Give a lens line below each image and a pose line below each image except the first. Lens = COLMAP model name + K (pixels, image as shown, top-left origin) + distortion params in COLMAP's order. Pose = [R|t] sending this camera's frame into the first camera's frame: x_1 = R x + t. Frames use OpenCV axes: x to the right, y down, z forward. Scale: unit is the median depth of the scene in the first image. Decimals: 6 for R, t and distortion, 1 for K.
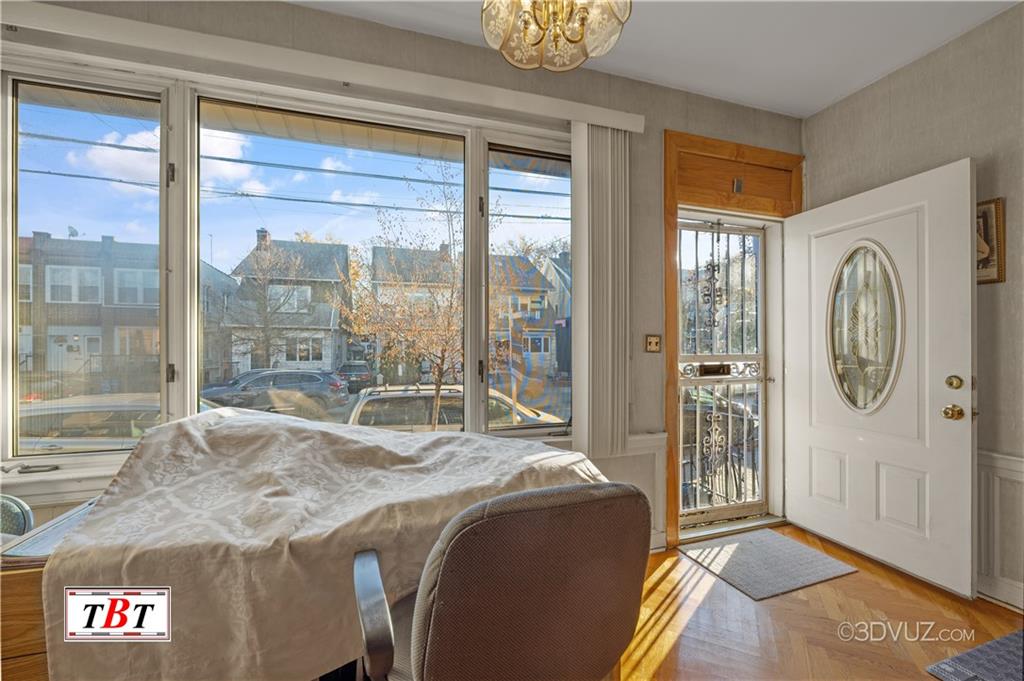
lens RADIAL K [[418.1, 0, 510.1], [0, 418.1, 343.2], [0, 0, 1]] dist [-0.000295, 0.000046]
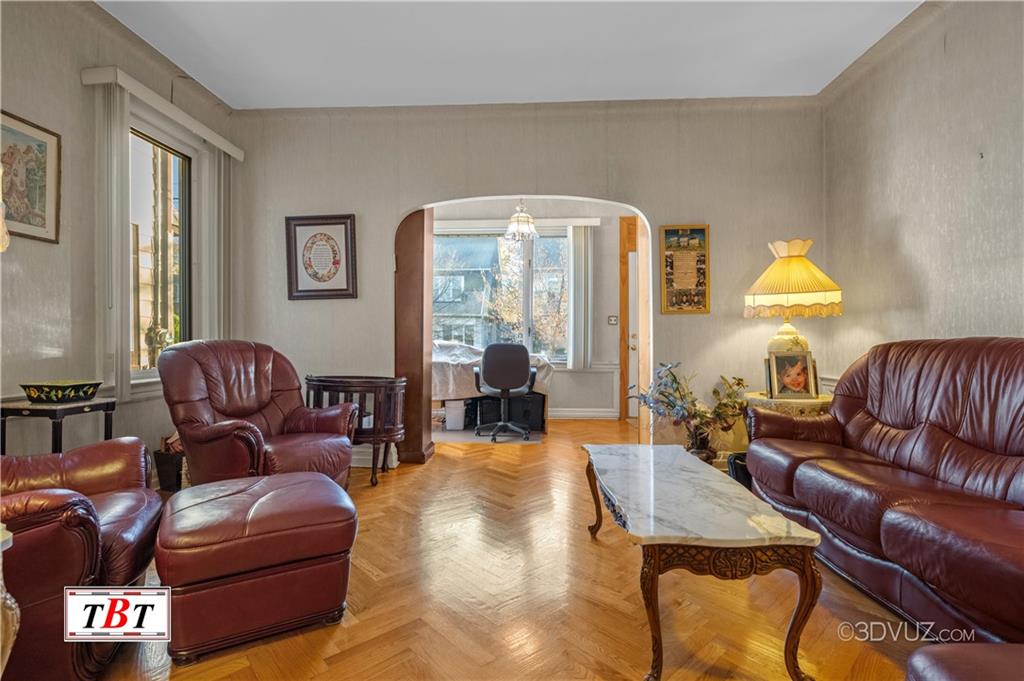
lens RADIAL K [[485.5, 0, 512.0], [0, 485.5, 340.5], [0, 0, 1]] dist [-0.001223, -0.000128]
pose [[0.940845, 0.007994, -0.338743, 0.076851], [-0.002169, 0.999843, 0.017572, 0.006683], [0.338831, -0.015797, 0.940715, -0.163236]]
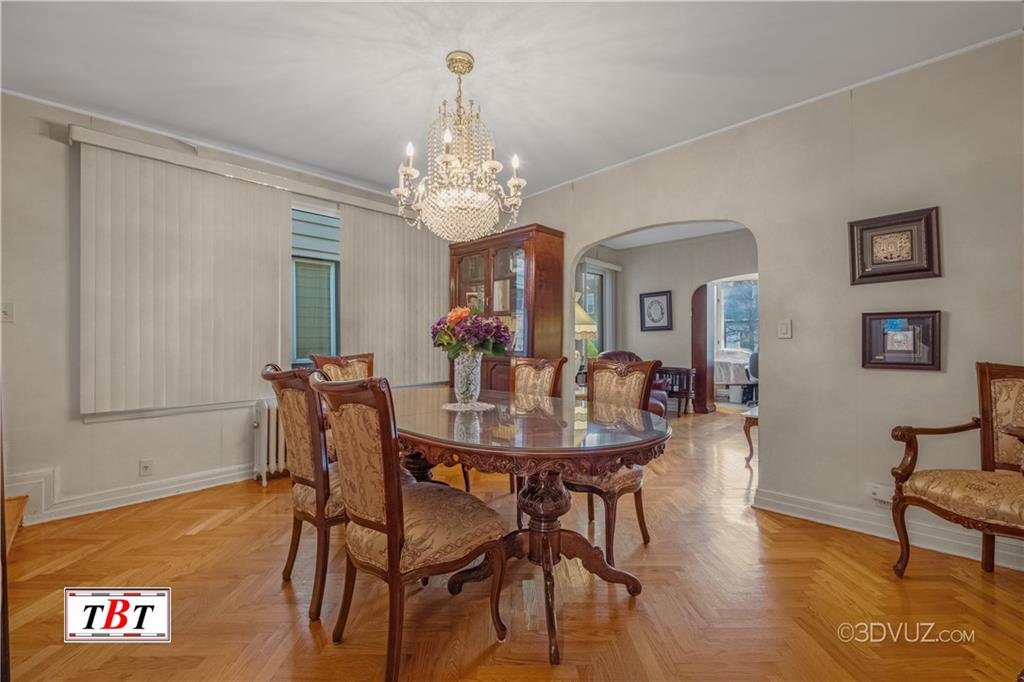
lens RADIAL K [[418.1, 0, 510.1], [0, 418.1, 343.7], [0, 0, 1]] dist [-0.000295, 0.000046]
pose [[0.485252, 0.014486, -0.874254, 0.177975], [0.012926, 0.999635, 0.023738, -0.003959], [0.874279, -0.022820, 0.484887, -0.273814]]
